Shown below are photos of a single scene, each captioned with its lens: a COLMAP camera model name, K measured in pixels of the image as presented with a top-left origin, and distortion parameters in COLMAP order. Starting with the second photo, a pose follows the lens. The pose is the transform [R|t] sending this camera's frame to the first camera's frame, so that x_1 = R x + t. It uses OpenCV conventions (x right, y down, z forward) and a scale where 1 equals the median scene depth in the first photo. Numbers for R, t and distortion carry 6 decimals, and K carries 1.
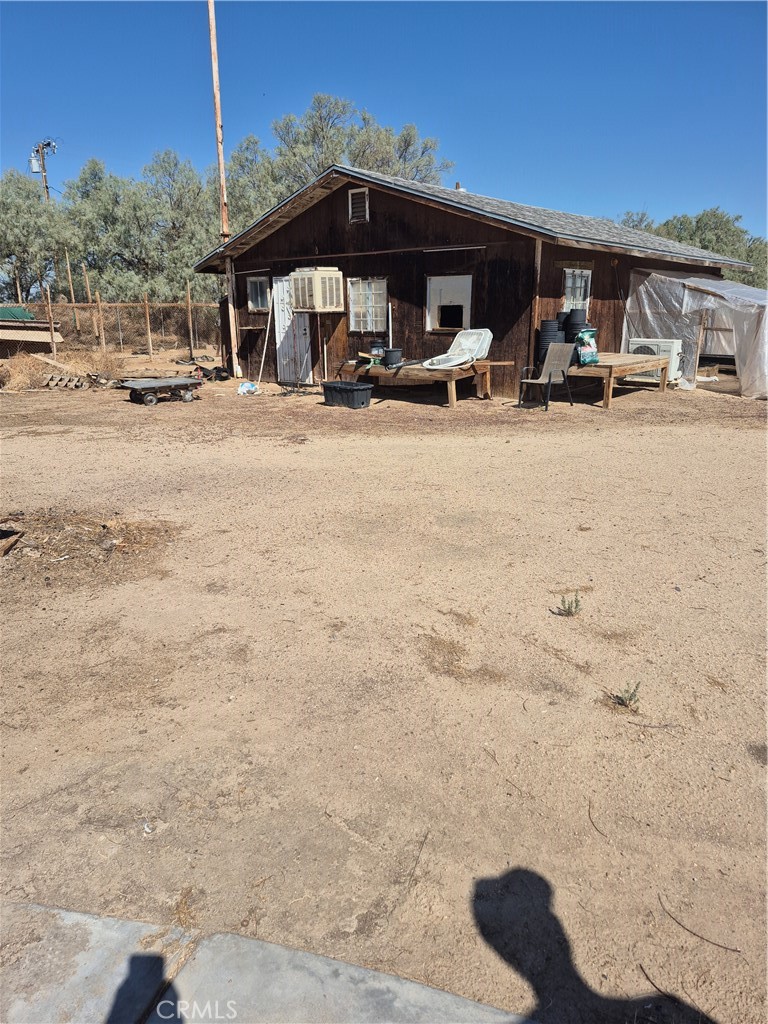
lens RADIAL K [[680.9, 0, 385.9], [0, 680.9, 527.8], [0, 0, 1]] dist [0.065383, -0.107800]
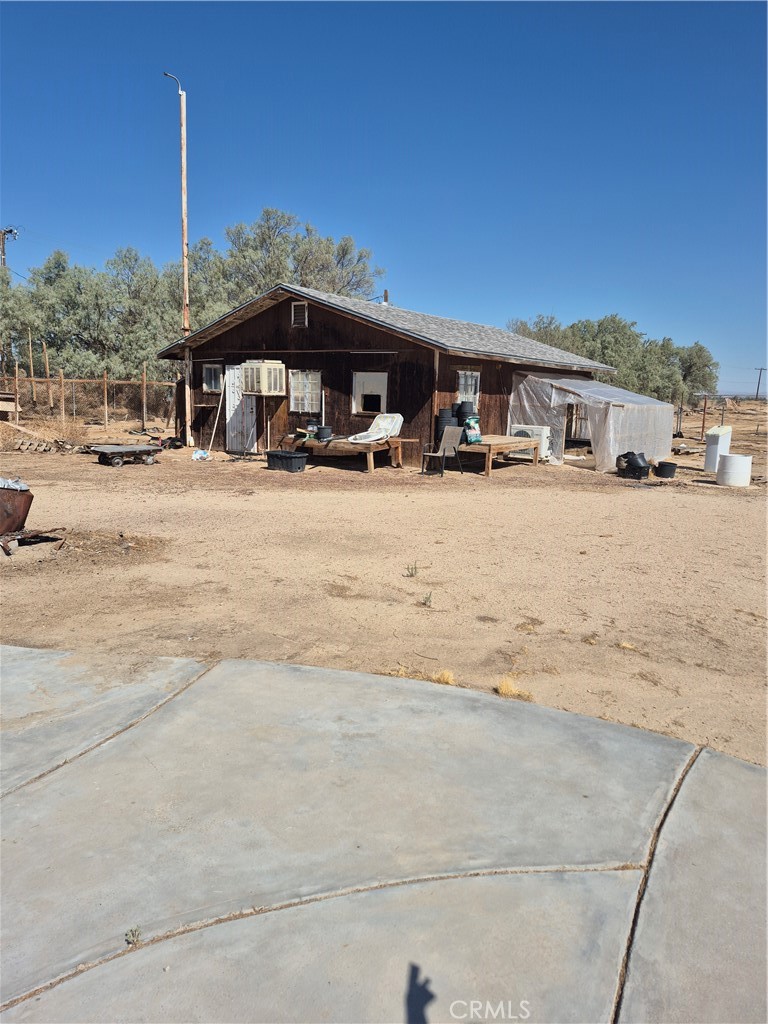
lens RADIAL K [[710.7, 0, 387.2], [0, 710.7, 496.5], [0, 0, 1]] dist [0.078157, -0.080977]
pose [[0.995935, 0.020556, 0.087694, 0.011711], [-0.006416, 0.987326, -0.158574, 0.063496], [-0.089842, 0.157367, 0.983445, -0.243666]]
